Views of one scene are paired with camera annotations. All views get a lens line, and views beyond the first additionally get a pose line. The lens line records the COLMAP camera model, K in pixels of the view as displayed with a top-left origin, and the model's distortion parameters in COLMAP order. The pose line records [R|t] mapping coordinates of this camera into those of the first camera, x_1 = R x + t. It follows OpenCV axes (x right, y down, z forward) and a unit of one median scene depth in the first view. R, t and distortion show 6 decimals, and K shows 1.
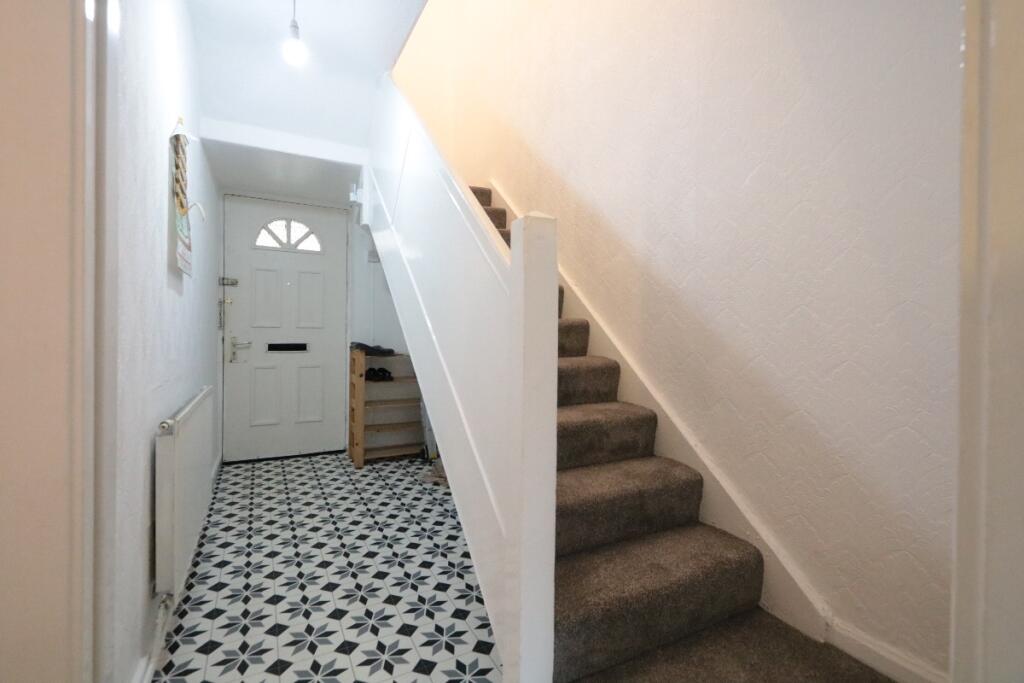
lens RADIAL K [[453.8, 0, 512.0], [0, 453.8, 341.5], [0, 0, 1]] dist [0.000526, -0.000160]
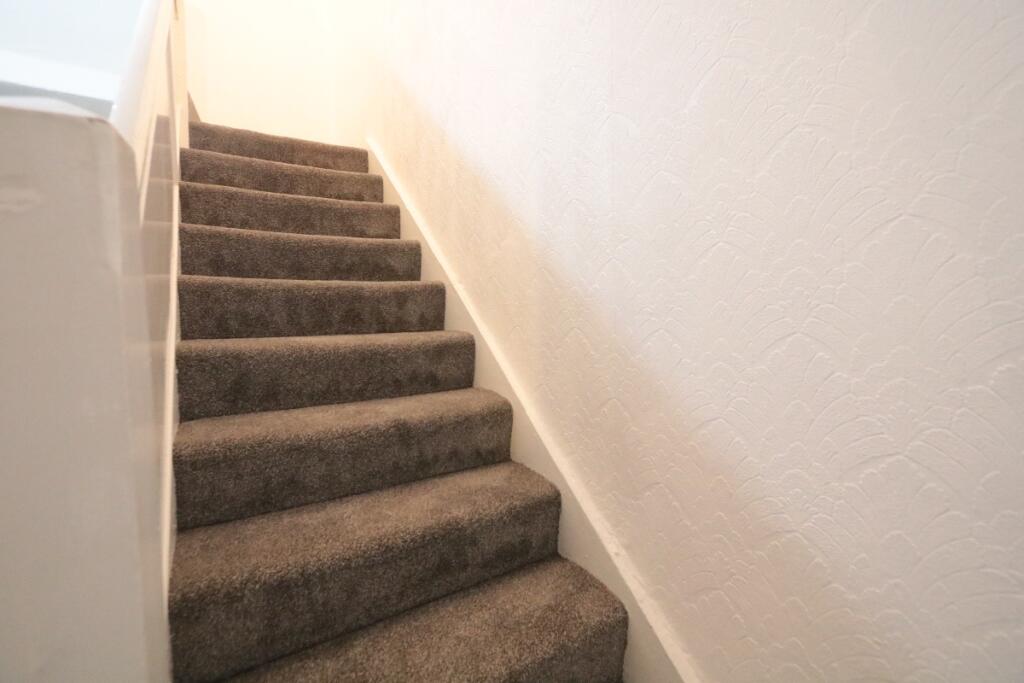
lens RADIAL K [[453.8, 0, 512.0], [0, 453.8, 341.5], [0, 0, 1]] dist [0.000526, -0.000160]
pose [[0.996370, -0.030704, 0.079394, 0.215760], [0.027473, 0.998762, 0.041472, -0.079390], [-0.080569, -0.039141, 0.995980, 0.400021]]
